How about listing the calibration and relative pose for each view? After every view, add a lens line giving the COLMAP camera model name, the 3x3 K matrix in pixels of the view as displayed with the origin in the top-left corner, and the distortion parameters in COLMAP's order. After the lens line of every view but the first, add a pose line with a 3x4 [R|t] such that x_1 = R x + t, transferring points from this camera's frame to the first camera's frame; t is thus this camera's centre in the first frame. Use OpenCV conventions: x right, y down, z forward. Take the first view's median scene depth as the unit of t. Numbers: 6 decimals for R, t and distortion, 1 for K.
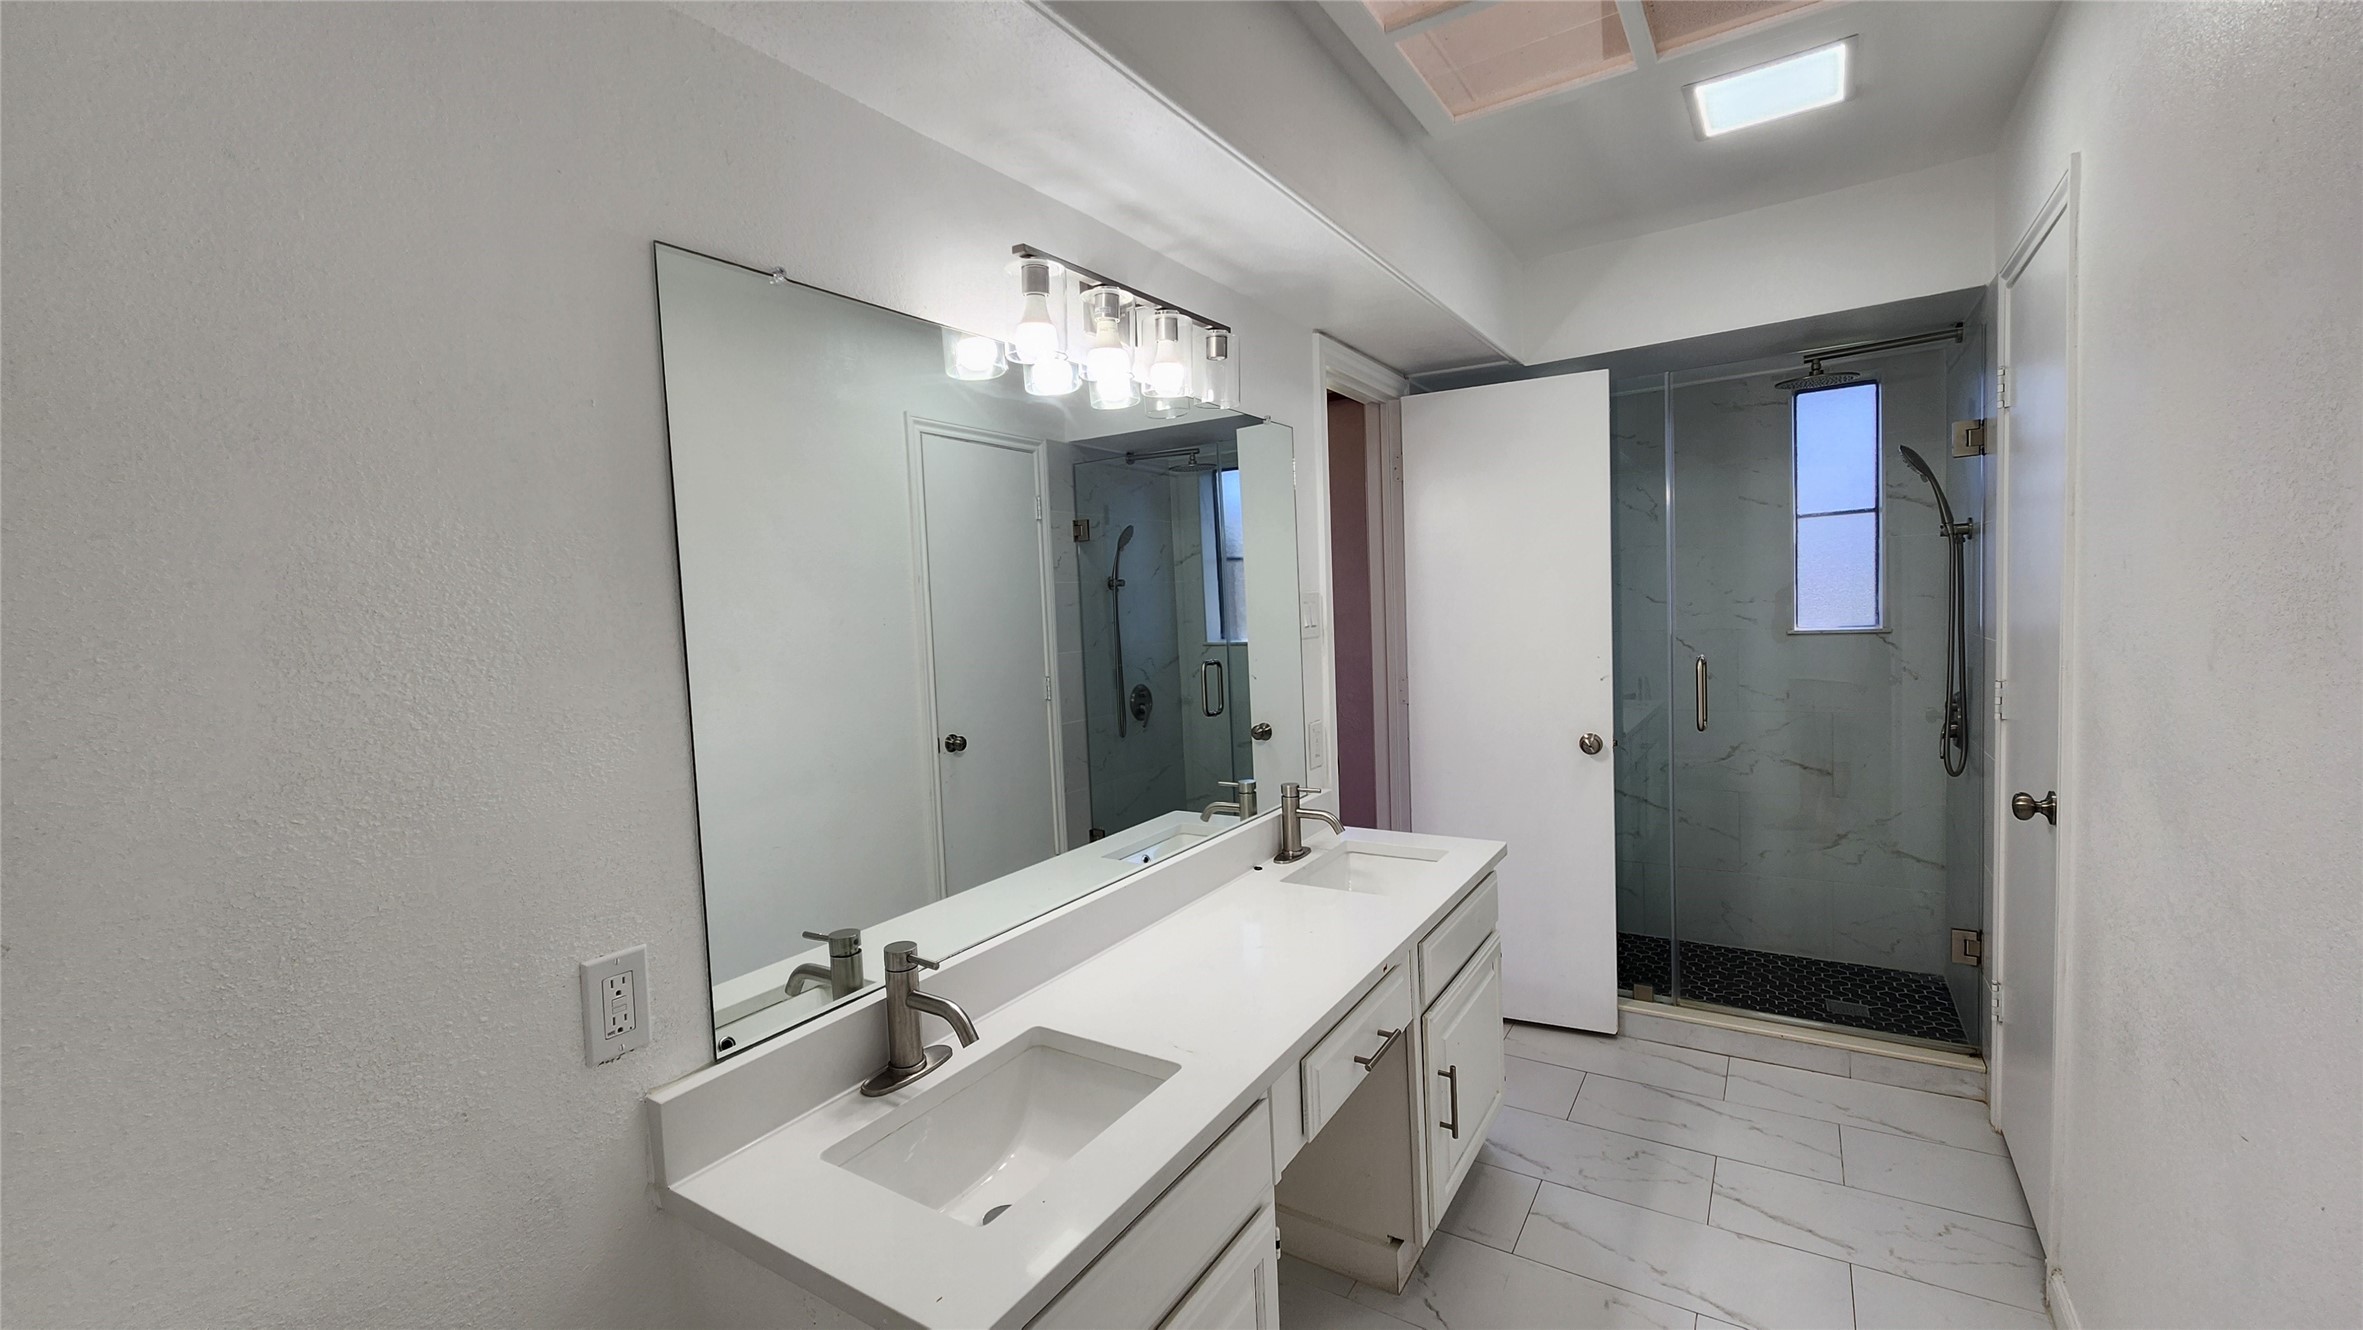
lens RADIAL K [[970.9, 0, 1150.8], [0, 970.9, 668.3], [0, 0, 1]] dist [0.001173, -0.000263]
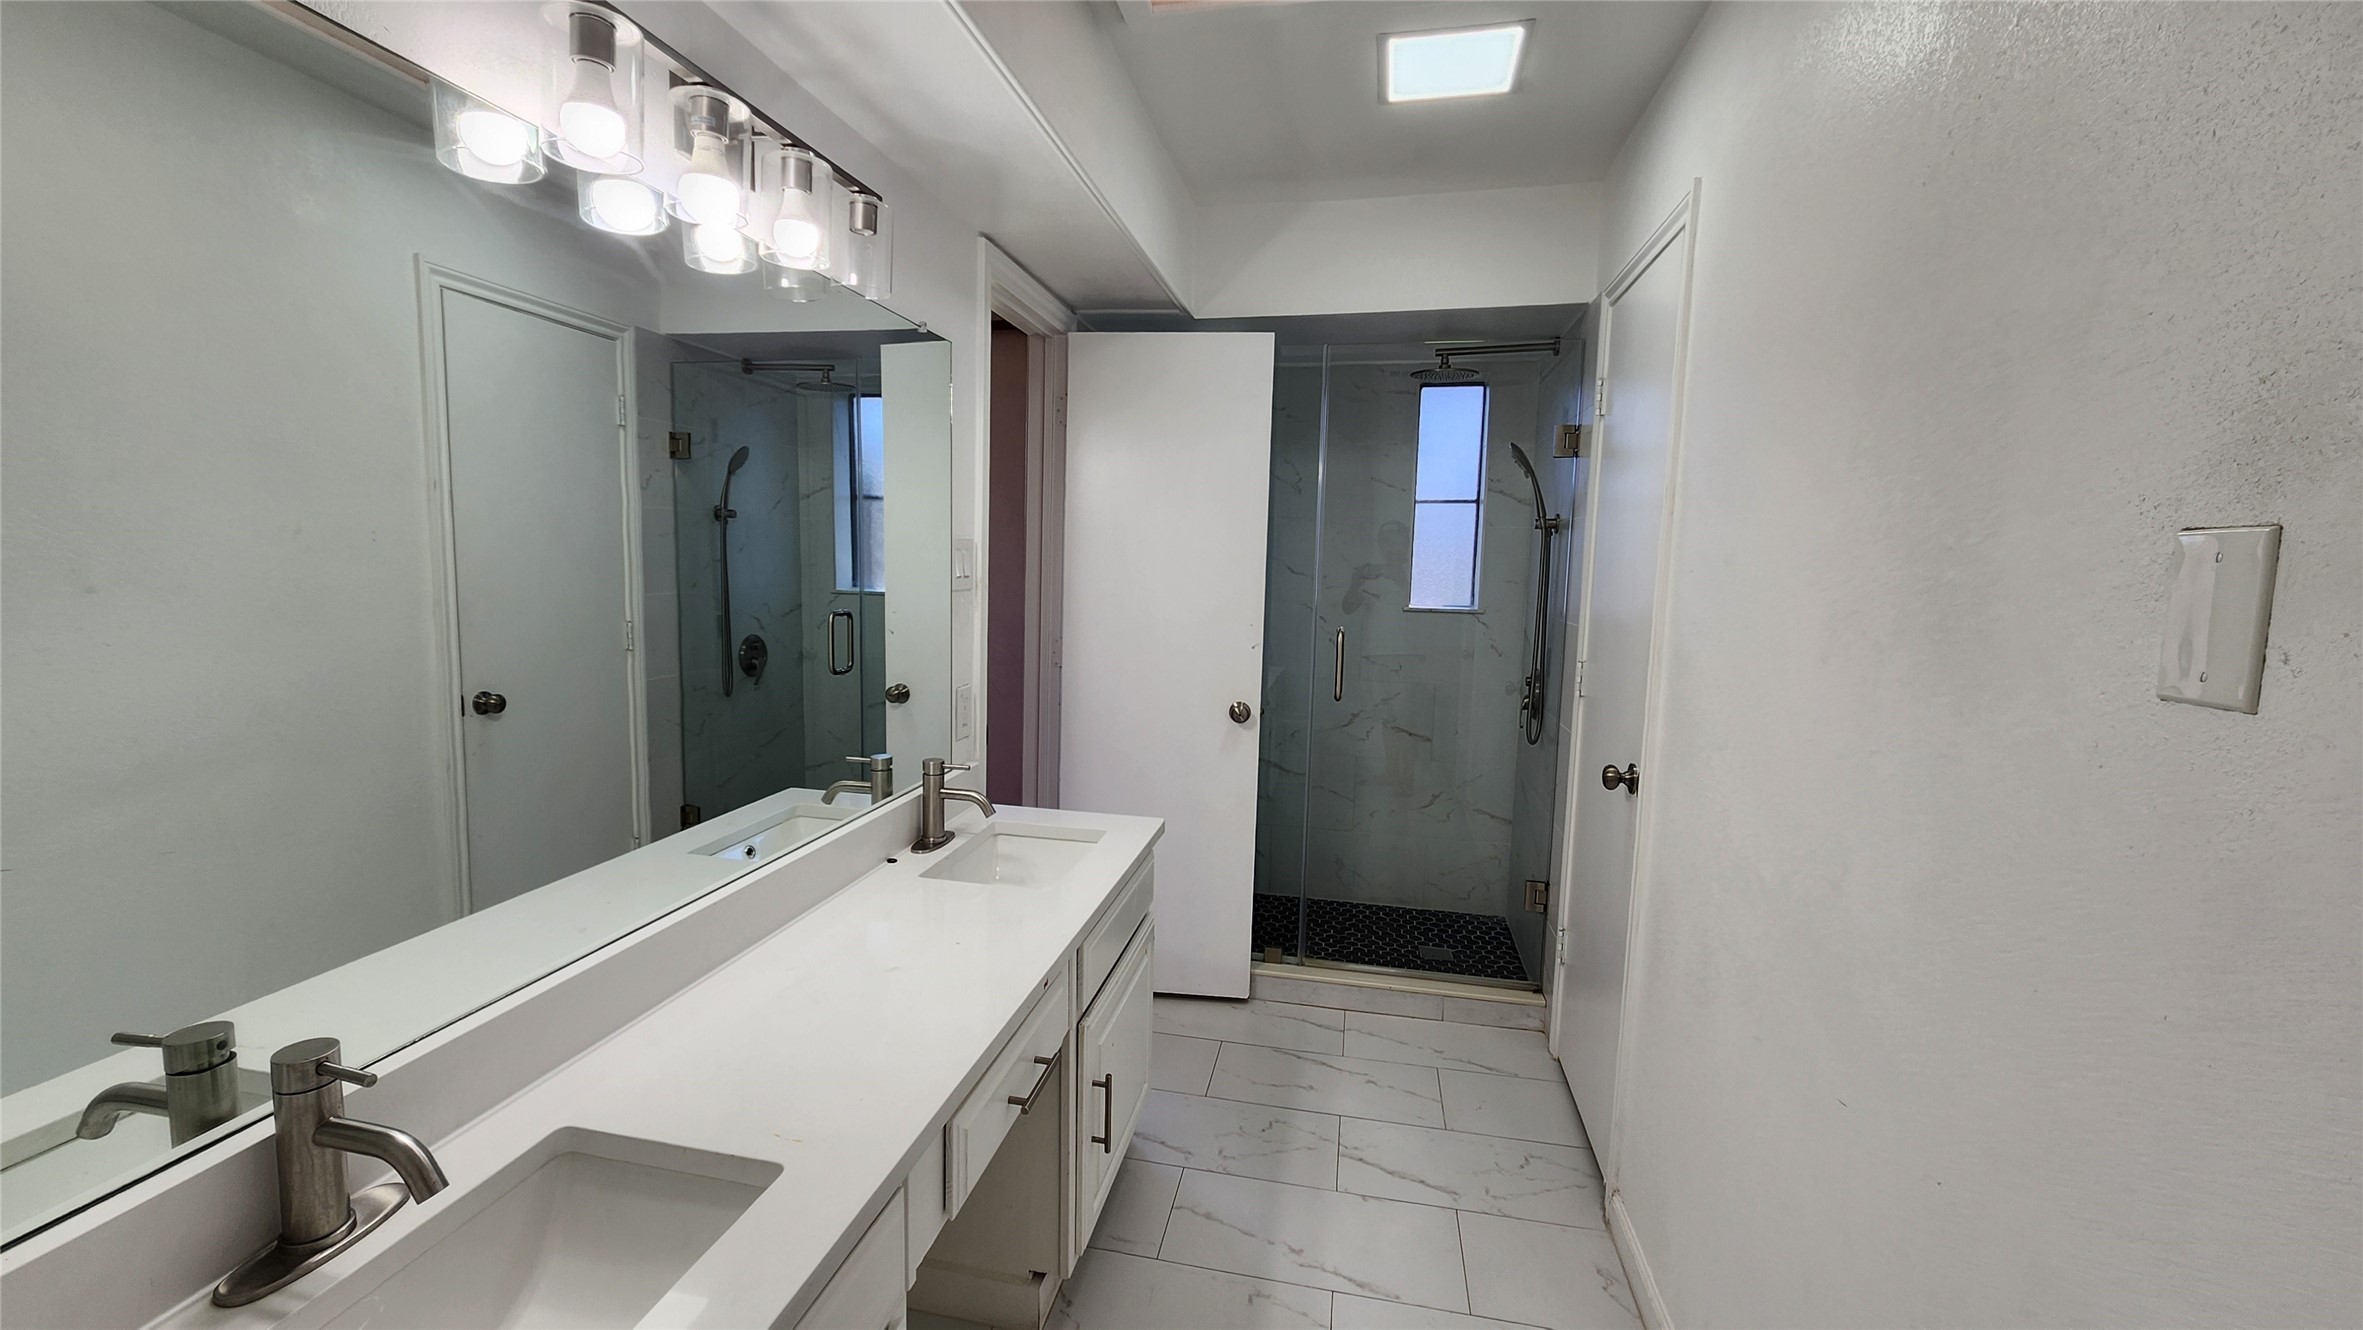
lens RADIAL K [[970.9, 0, 1152.8], [0, 970.9, 650.6], [0, 0, 1]] dist [0.001173, -0.000263]
pose [[0.929455, 0.030426, 0.367679, 0.005725], [-0.040668, 0.998970, 0.020140, -0.001892], [-0.366688, -0.033672, 0.929734, 0.139127]]
